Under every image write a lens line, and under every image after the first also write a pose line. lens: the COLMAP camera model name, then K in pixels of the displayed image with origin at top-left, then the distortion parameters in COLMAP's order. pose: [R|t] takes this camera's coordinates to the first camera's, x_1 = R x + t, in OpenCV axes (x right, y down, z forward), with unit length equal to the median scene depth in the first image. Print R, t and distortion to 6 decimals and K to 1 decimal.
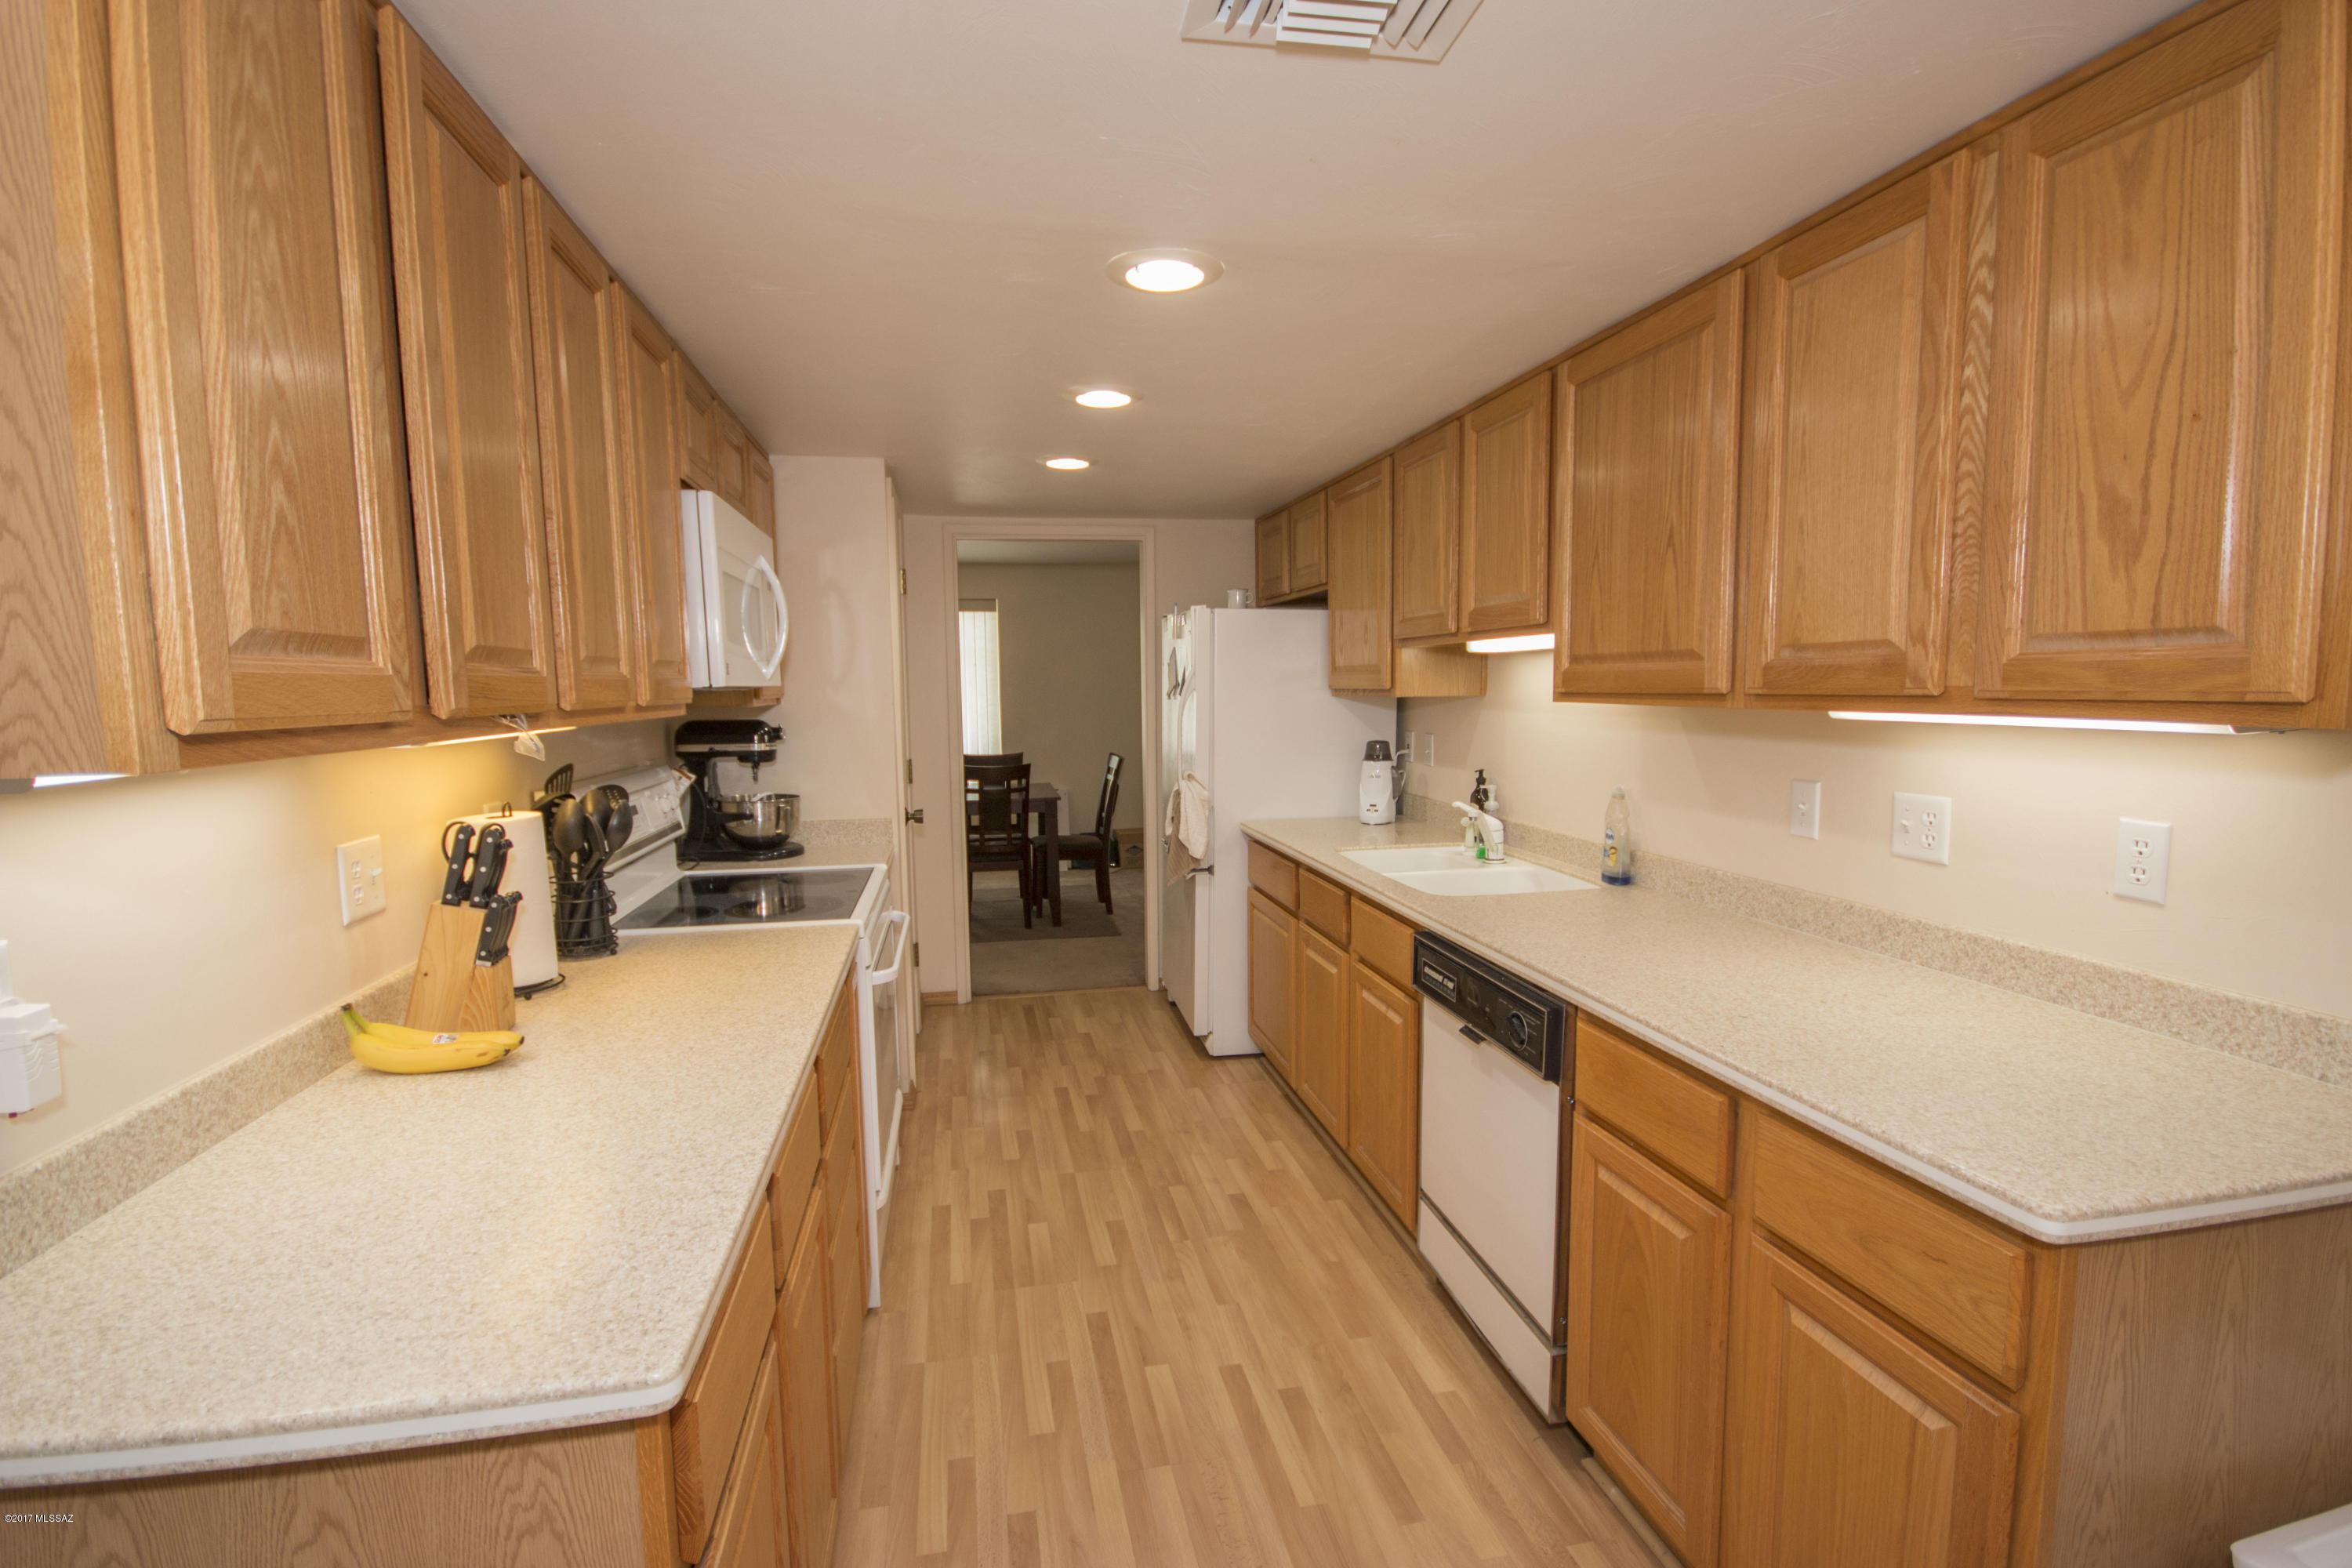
lens RADIAL K [[1072.2, 0, 1169.0], [0, 1072.2, 787.5], [0, 0, 1]] dist [0.017112, -0.017856]
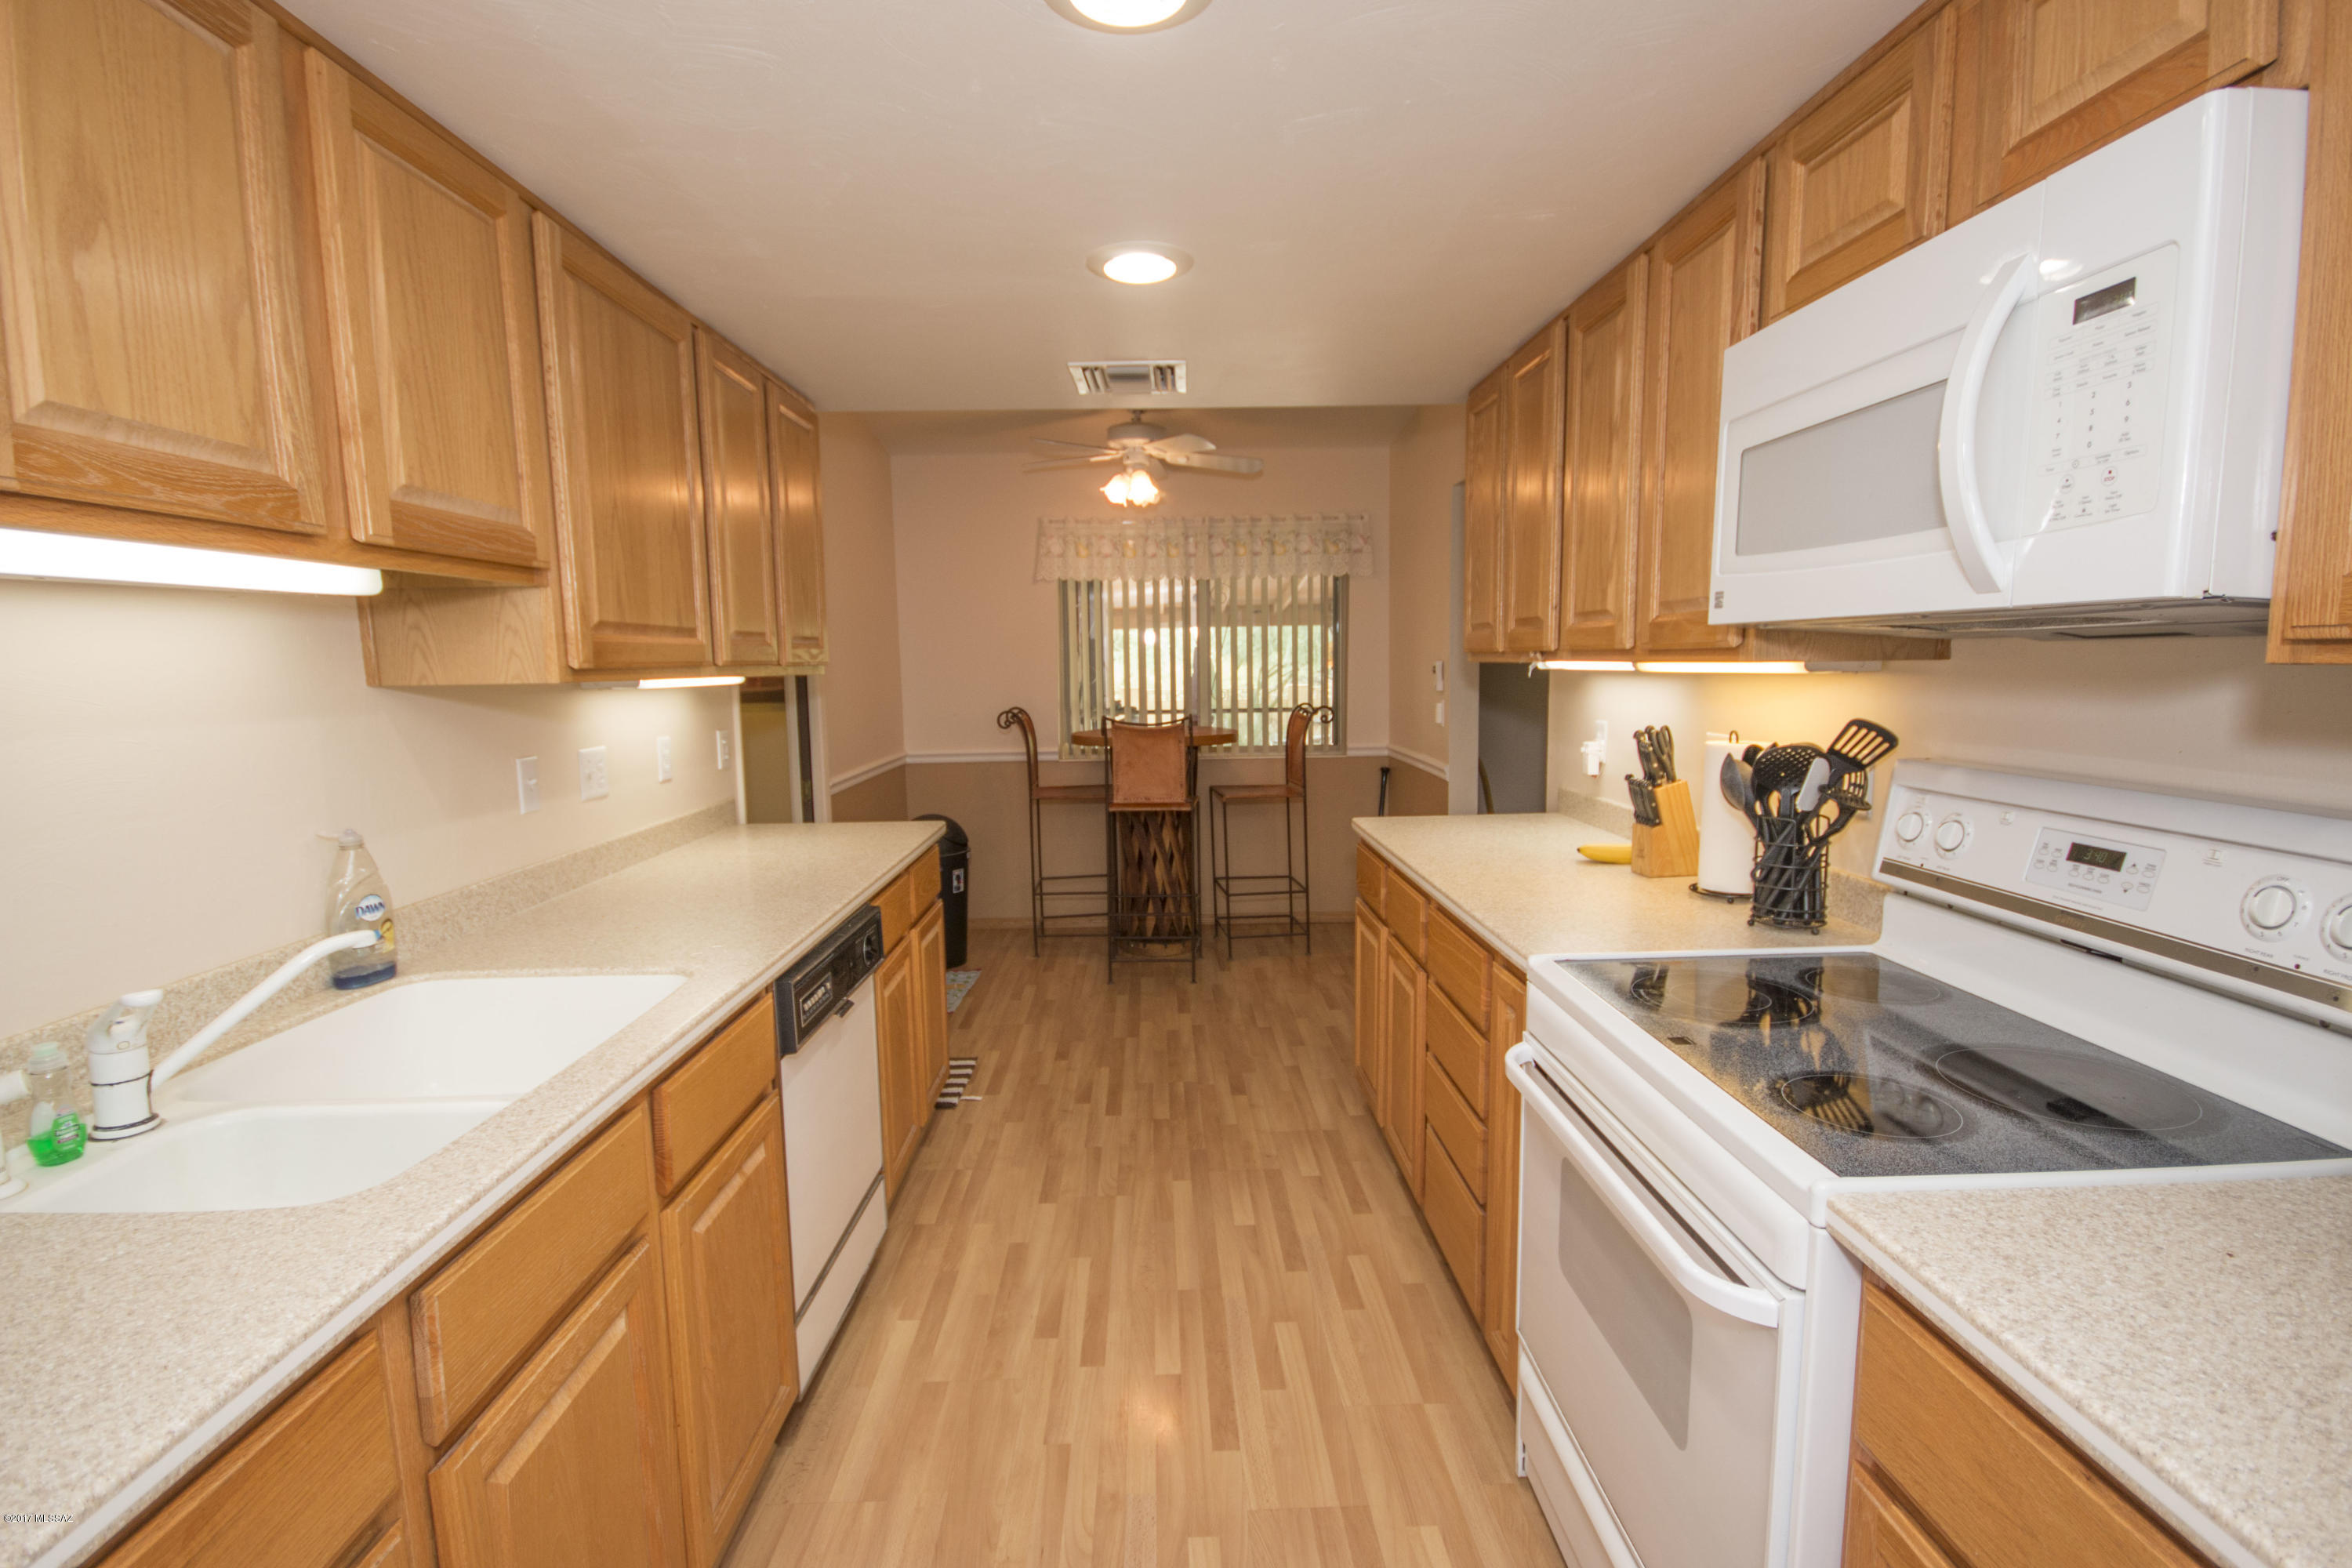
lens RADIAL K [[1090.4, 0, 1187.8], [0, 1090.4, 790.9], [0, 0, 1]] dist [0.001149, 0.000305]
pose [[-0.987149, 0.009571, 0.159513, -0.254608], [0.043922, 0.976009, 0.213252, -0.219119], [-0.153646, 0.217518, -0.963887, 2.483520]]
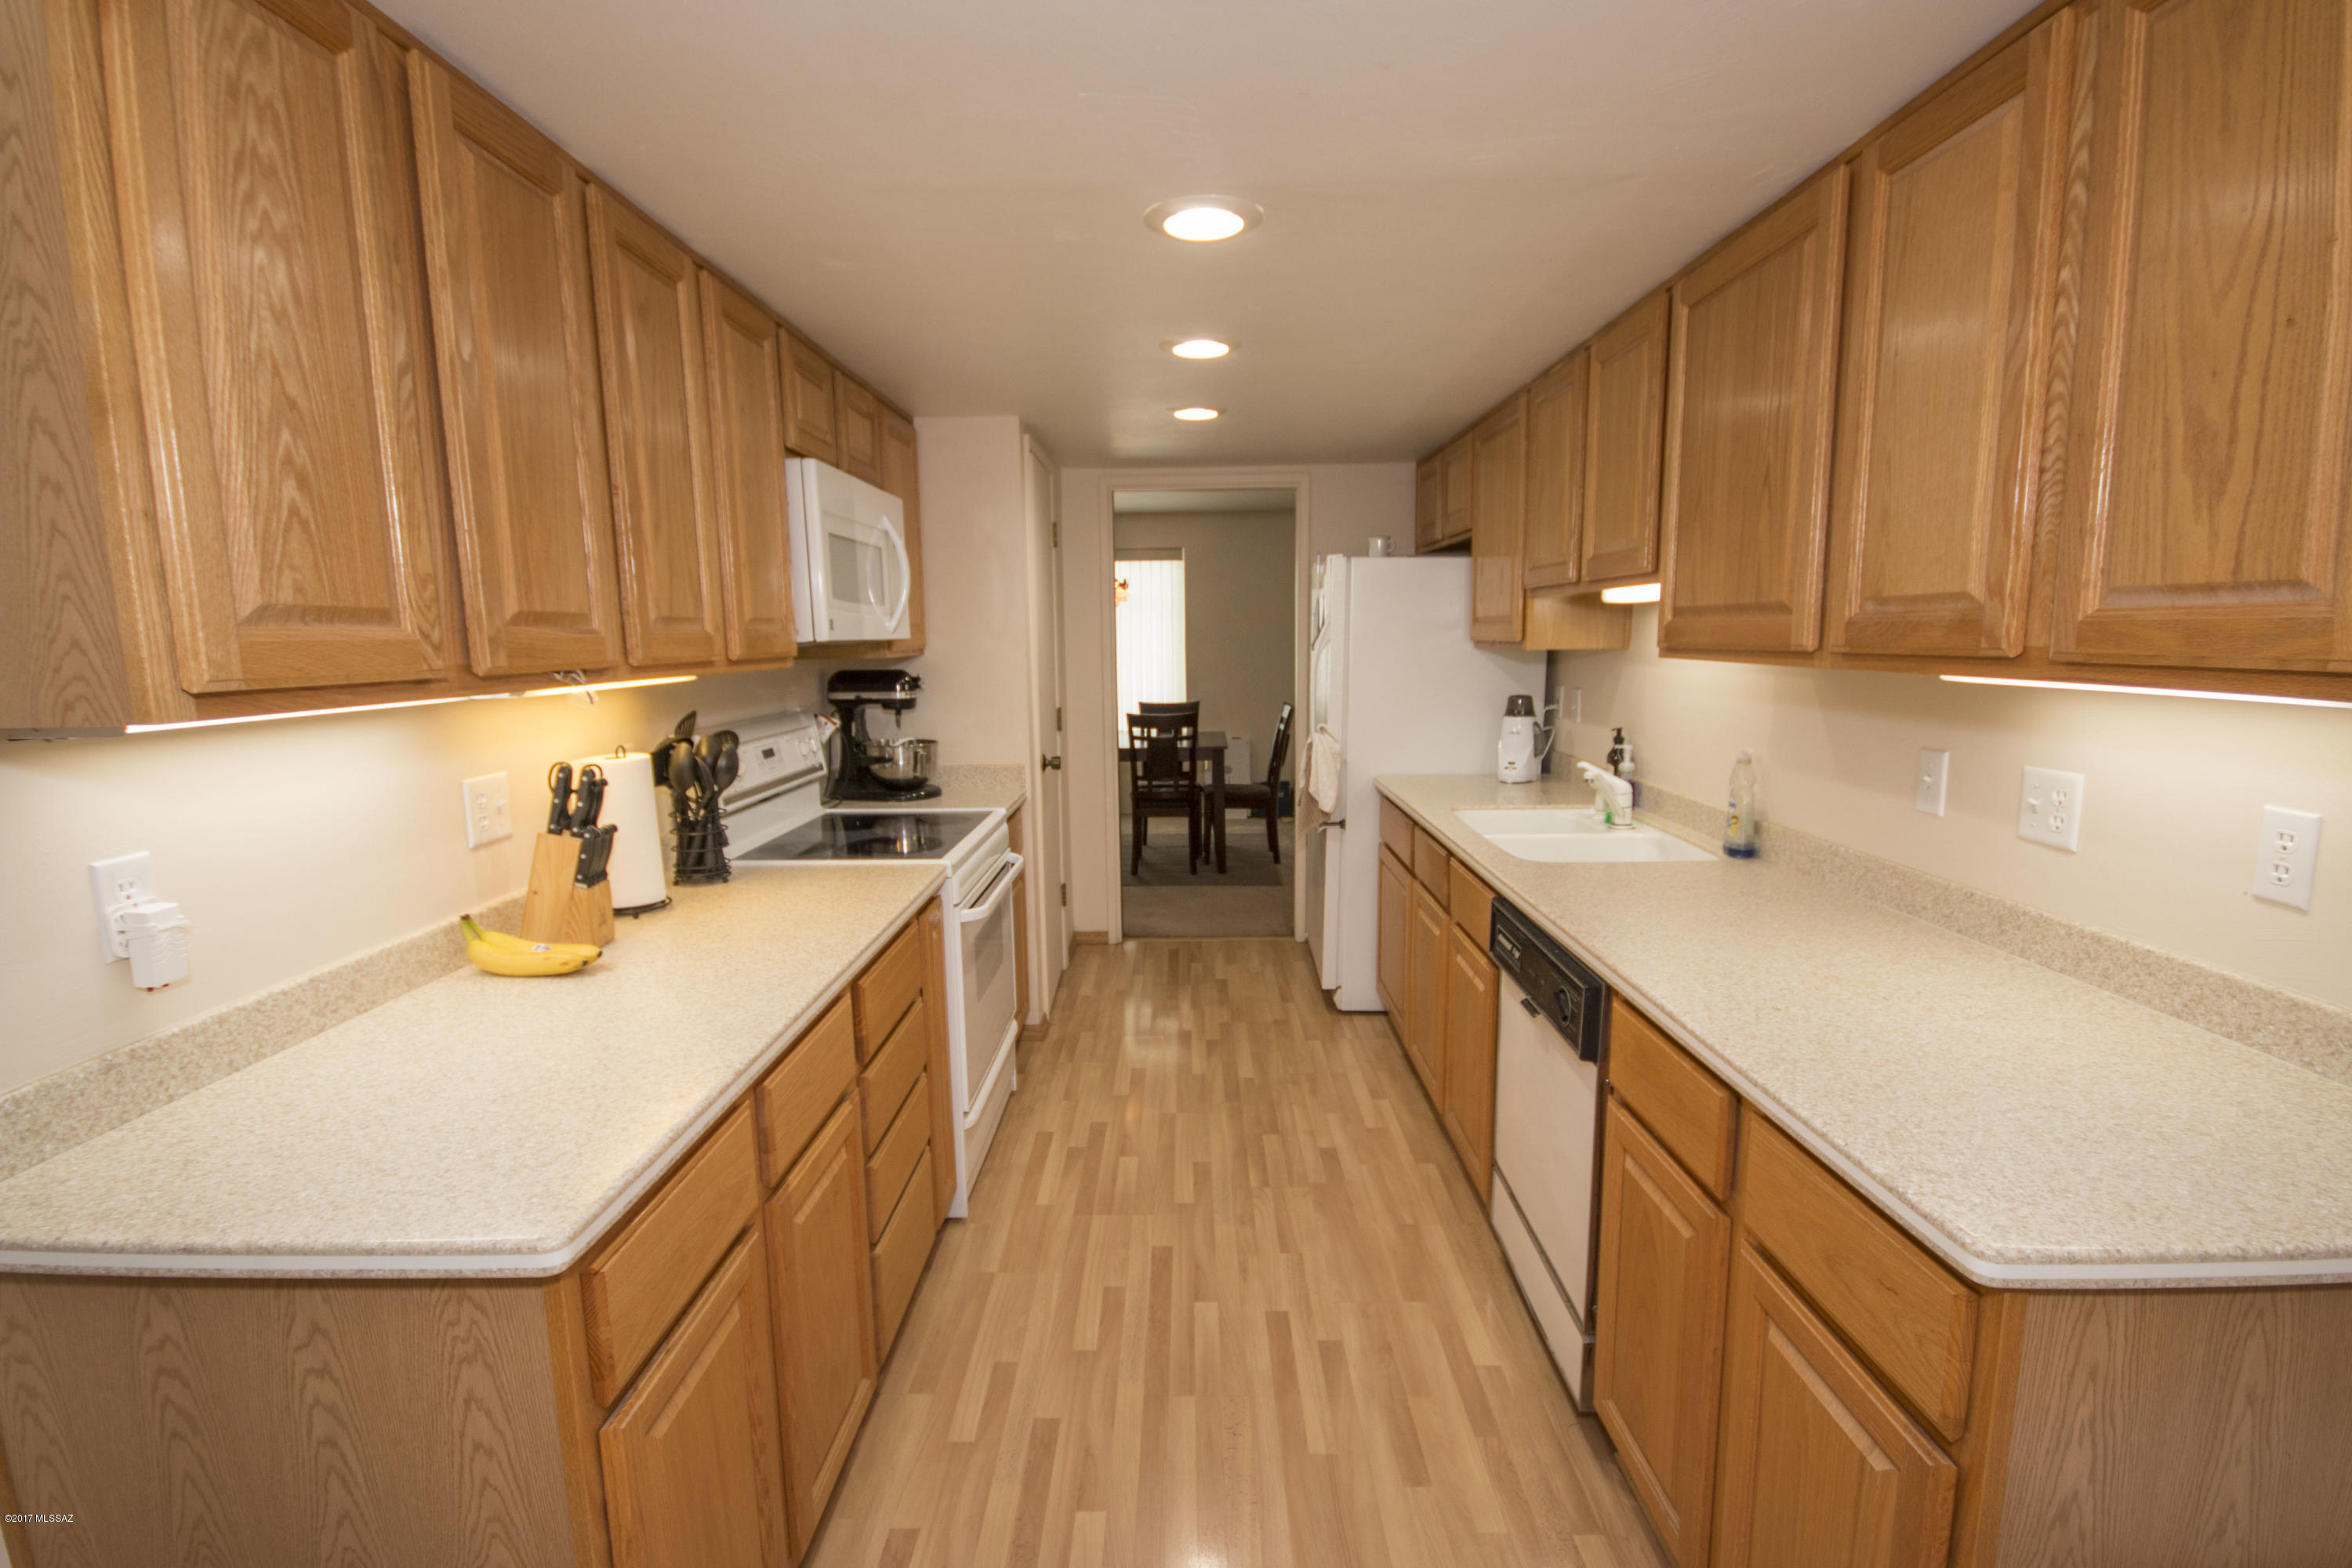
lens RADIAL K [[1072.2, 0, 1169.0], [0, 1072.2, 787.5], [0, 0, 1]] dist [0.017112, -0.017856]
pose [[0.978334, 0.028690, -0.205035, 0.208369], [-0.018518, 0.998509, 0.051358, -0.011794], [0.206203, -0.046449, 0.977406, 0.008395]]
